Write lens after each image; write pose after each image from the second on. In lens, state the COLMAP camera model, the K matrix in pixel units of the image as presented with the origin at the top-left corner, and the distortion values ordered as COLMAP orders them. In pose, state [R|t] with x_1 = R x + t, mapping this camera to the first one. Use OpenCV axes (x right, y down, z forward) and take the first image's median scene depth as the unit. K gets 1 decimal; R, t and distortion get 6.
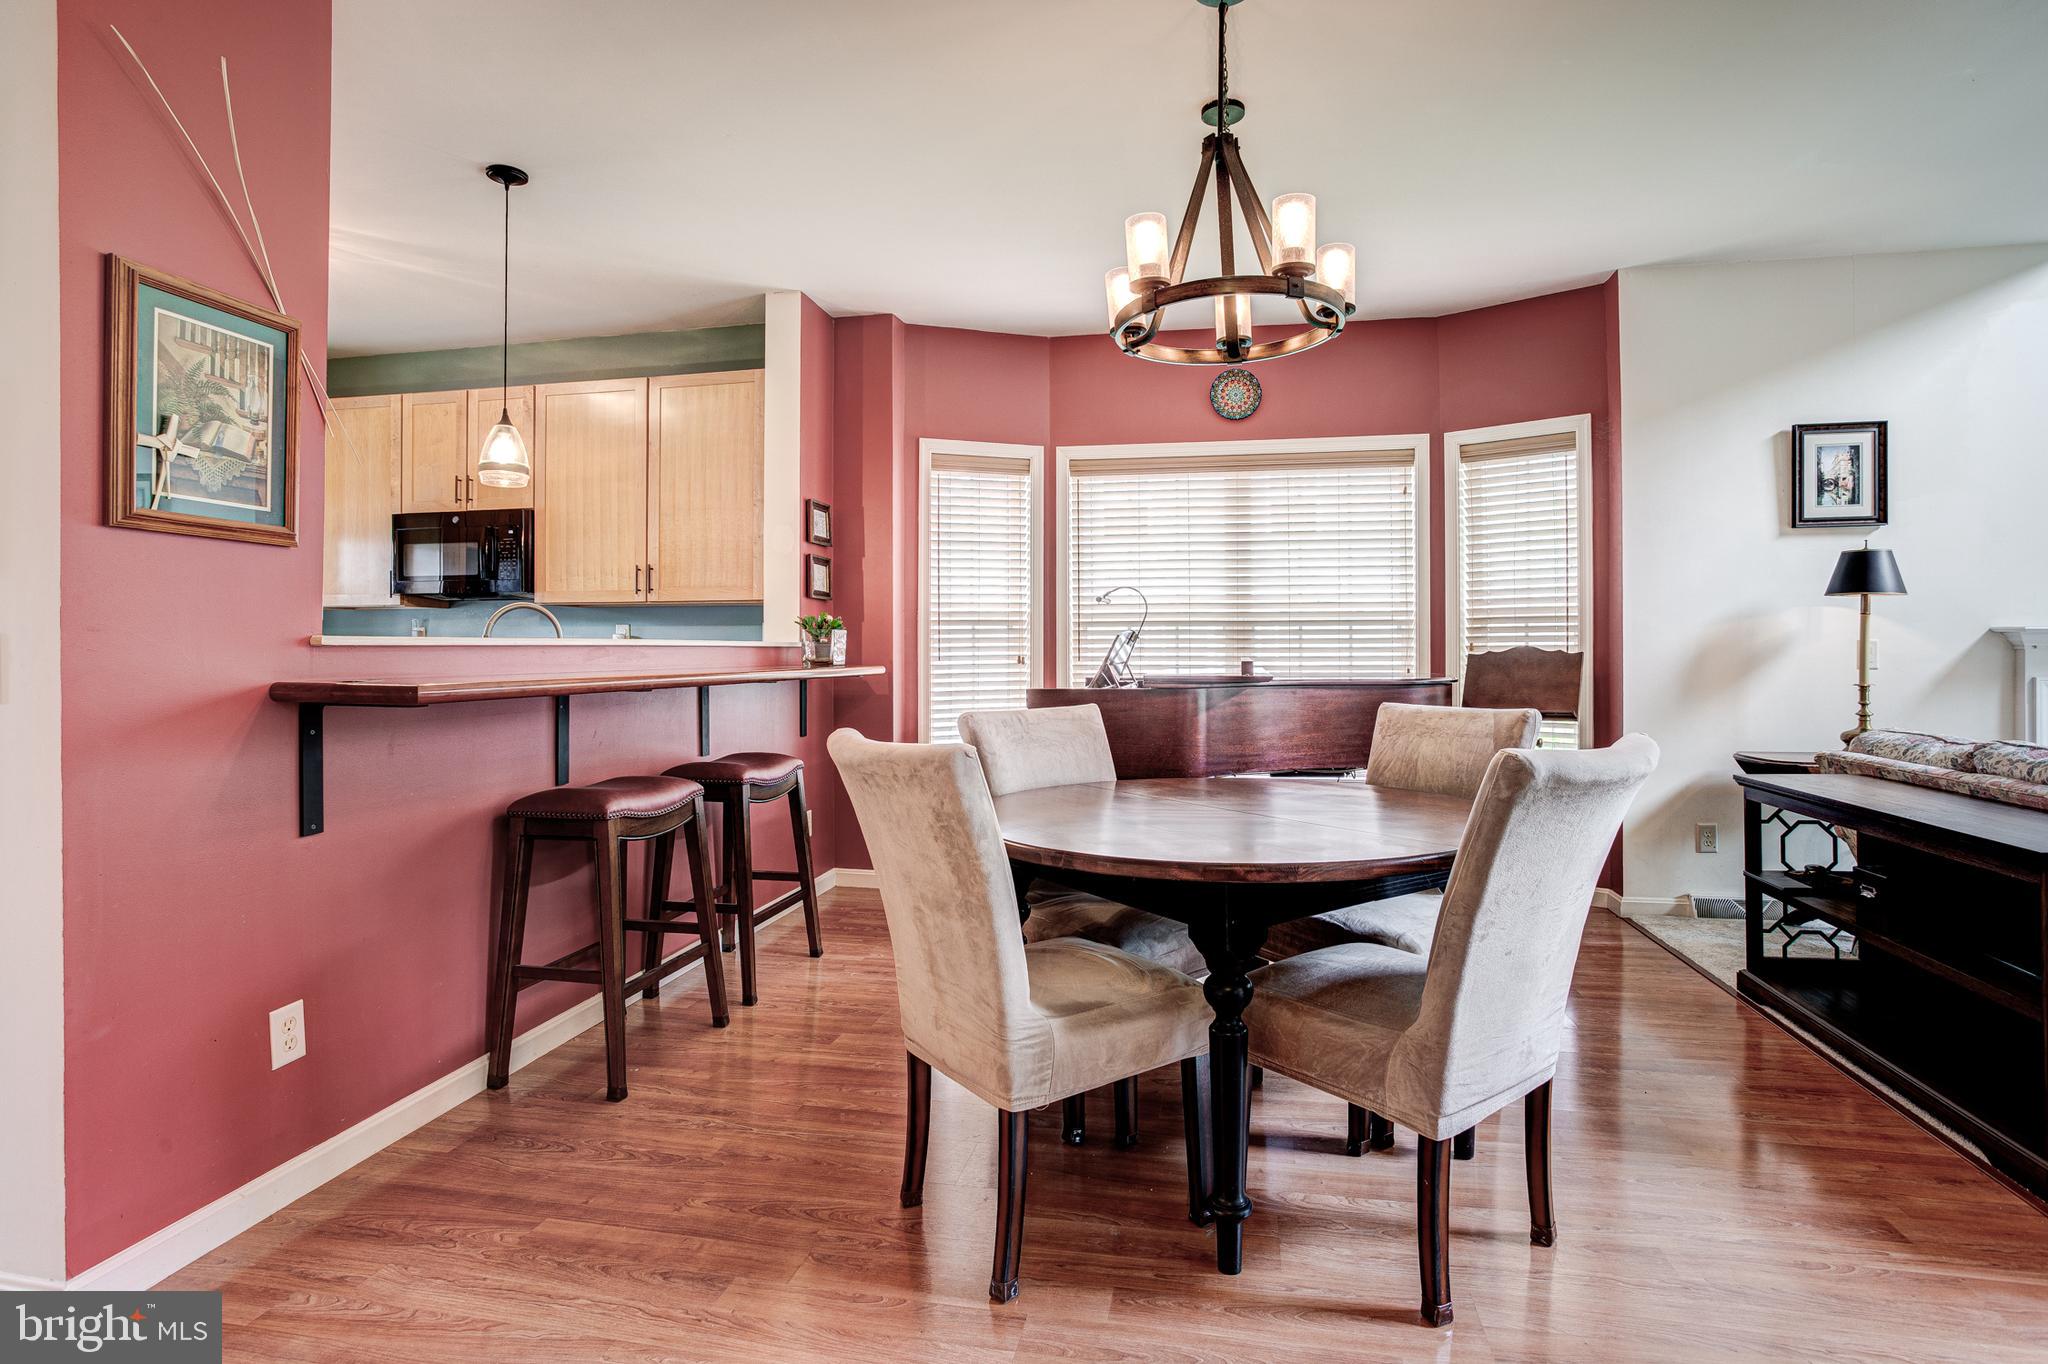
lens RADIAL K [[1035.7, 0, 1033.3], [0, 1035.7, 643.0], [0, 0, 1]] dist [-0.056732, 0.027739]
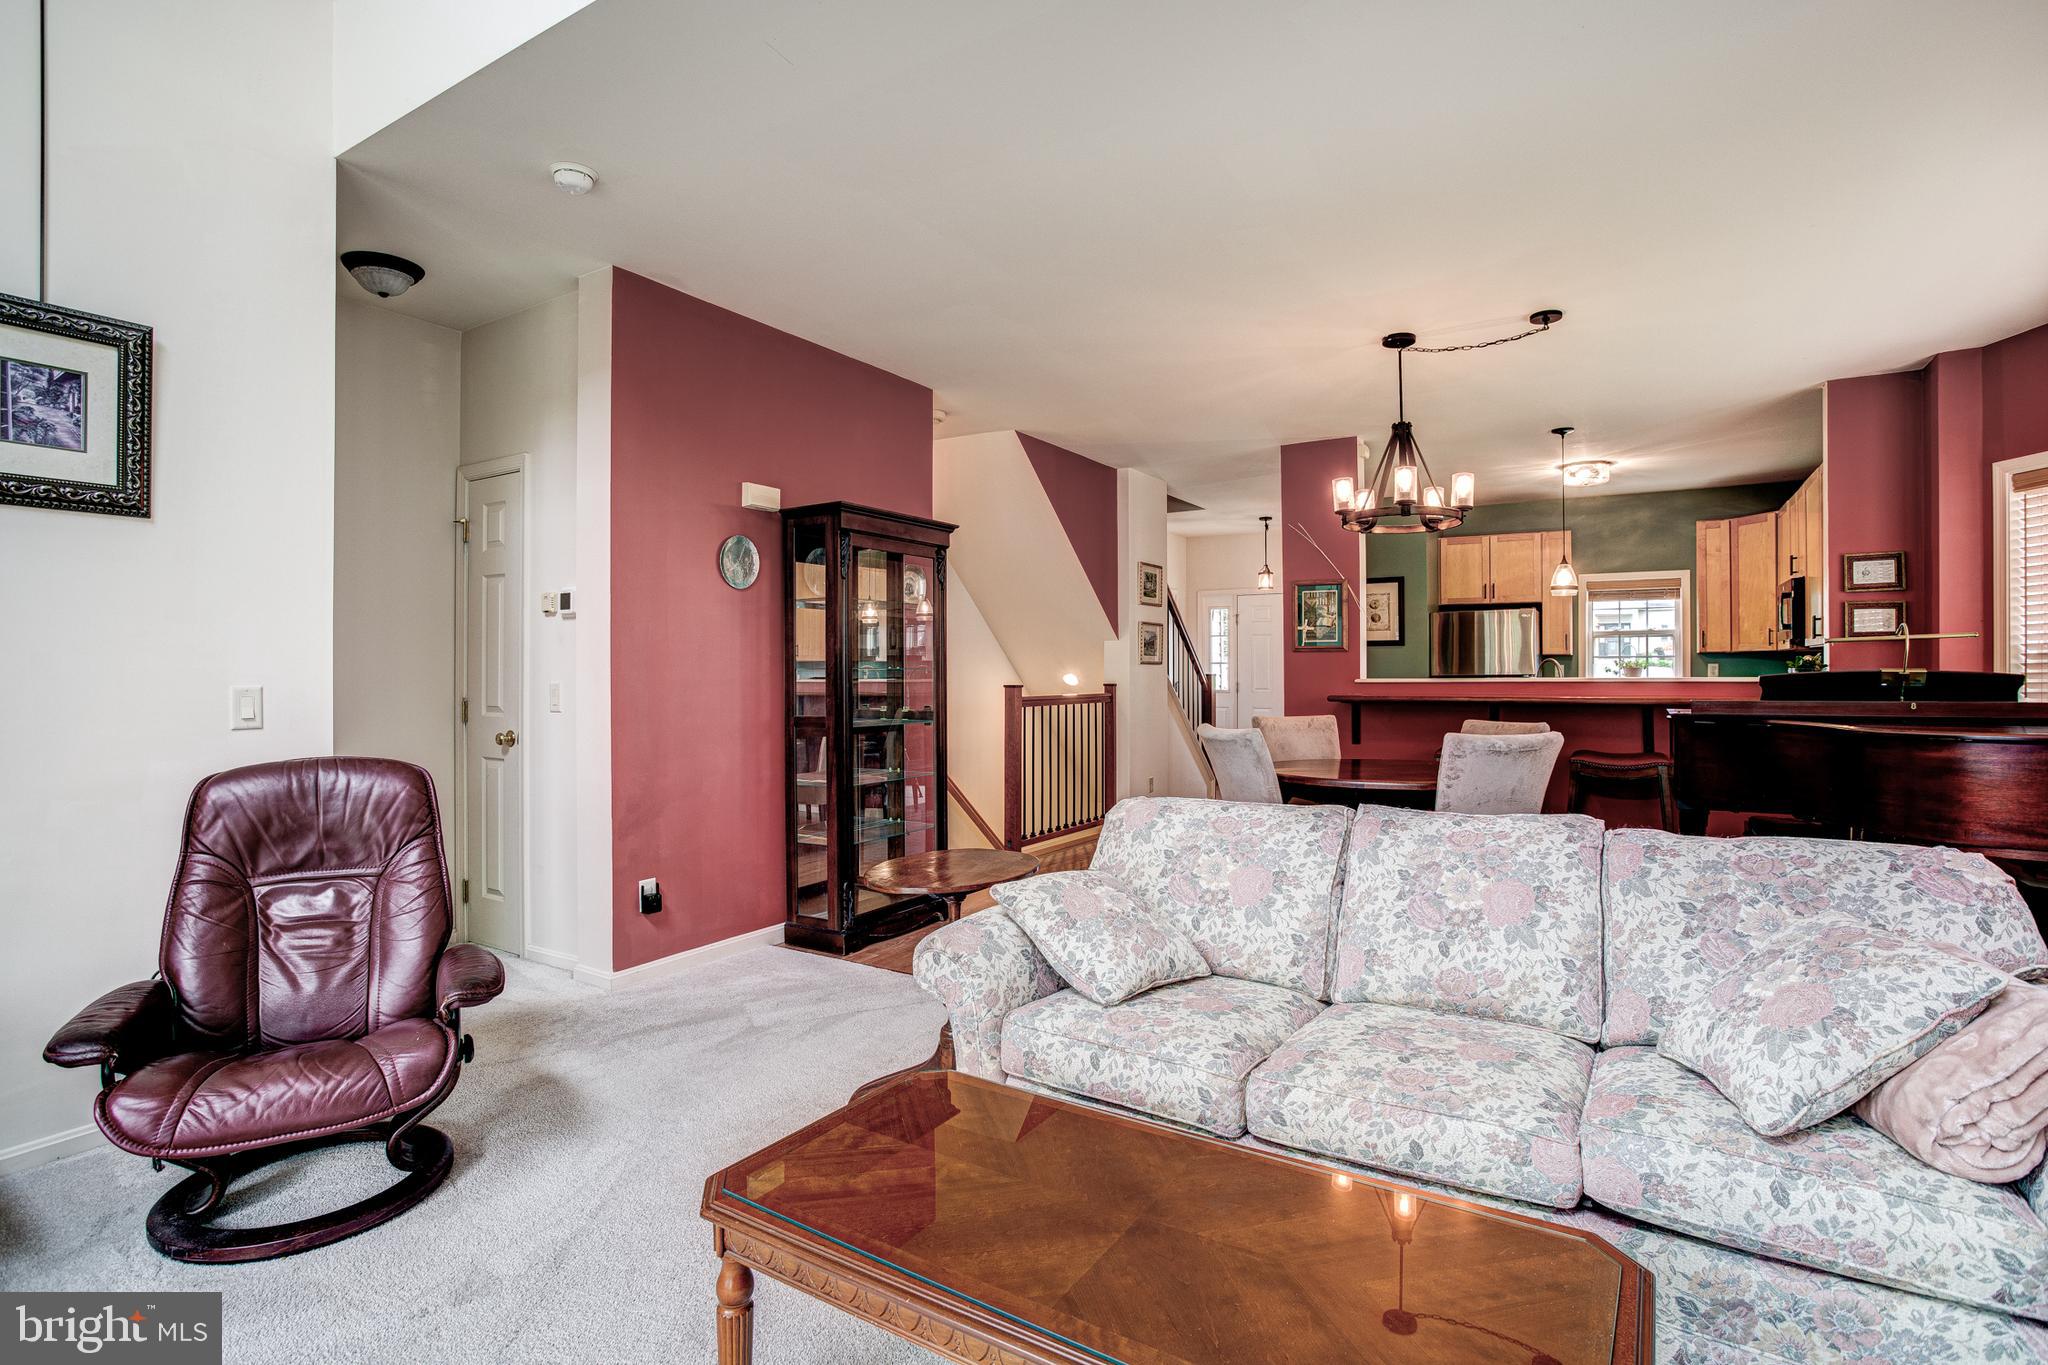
lens RADIAL K [[1027.1, 0, 1025.0], [0, 1027.1, 670.0], [0, 0, 1]] dist [-0.062909, 0.032425]
pose [[-0.361318, 0.003168, -0.932437, 1.303137], [0.010274, 0.999947, -0.000584, -0.018150], [0.932386, -0.009791, -0.361331, 0.592172]]
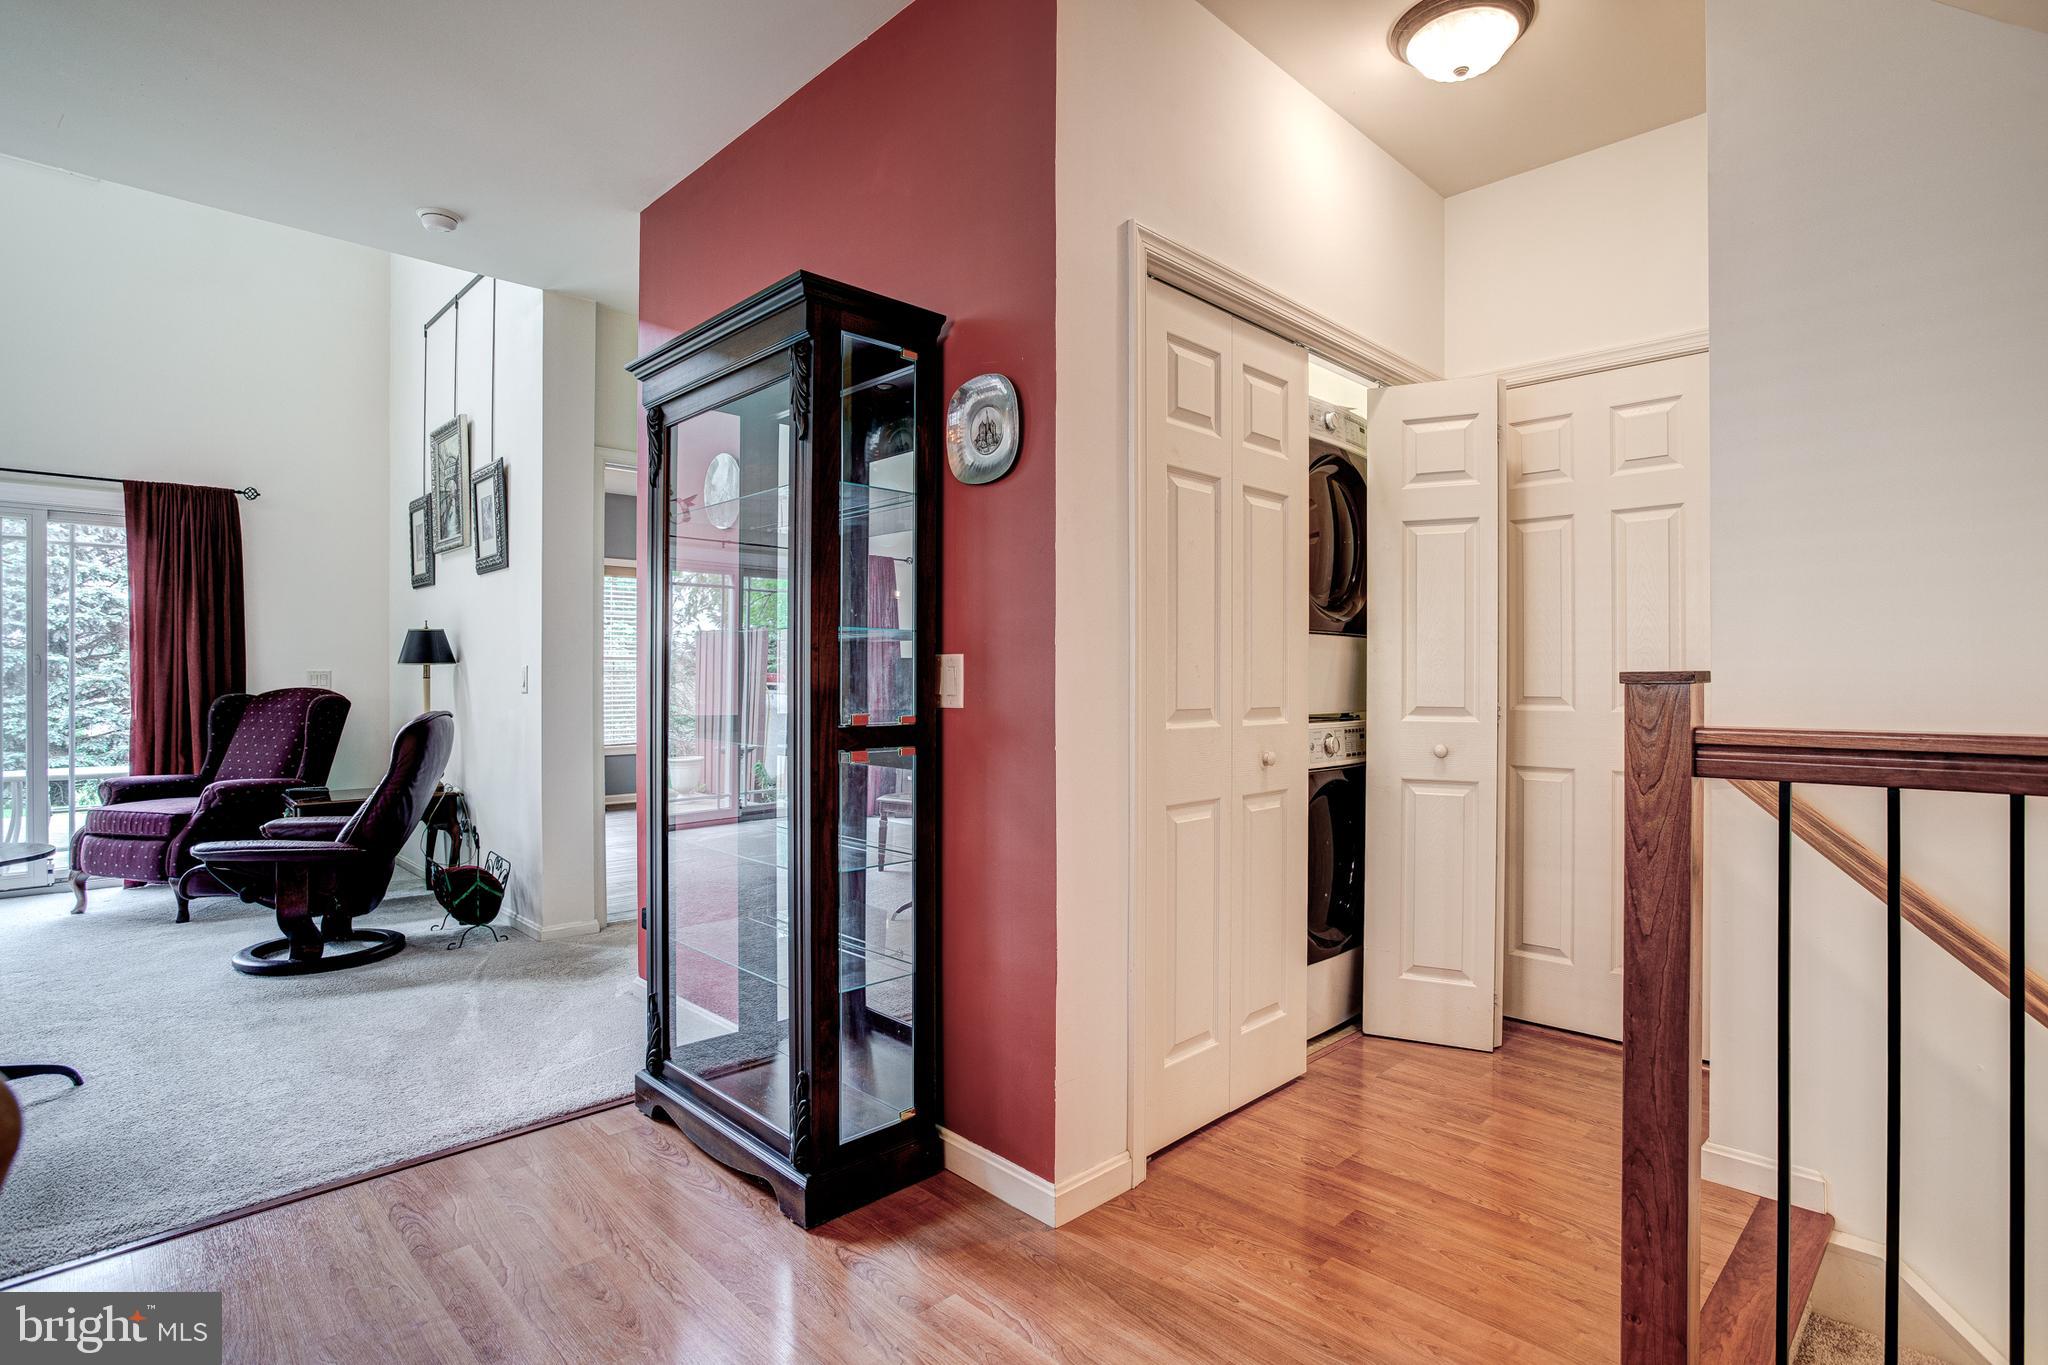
lens RADIAL K [[1027.1, 0, 1025.0], [0, 1027.1, 670.0], [0, 0, 1]] dist [-0.062909, 0.032425]
pose [[-0.820285, 0.005971, 0.571924, -0.173083], [-0.001462, 0.999920, -0.012536, 0.004404], [-0.571954, -0.011120, -0.820211, 0.431892]]
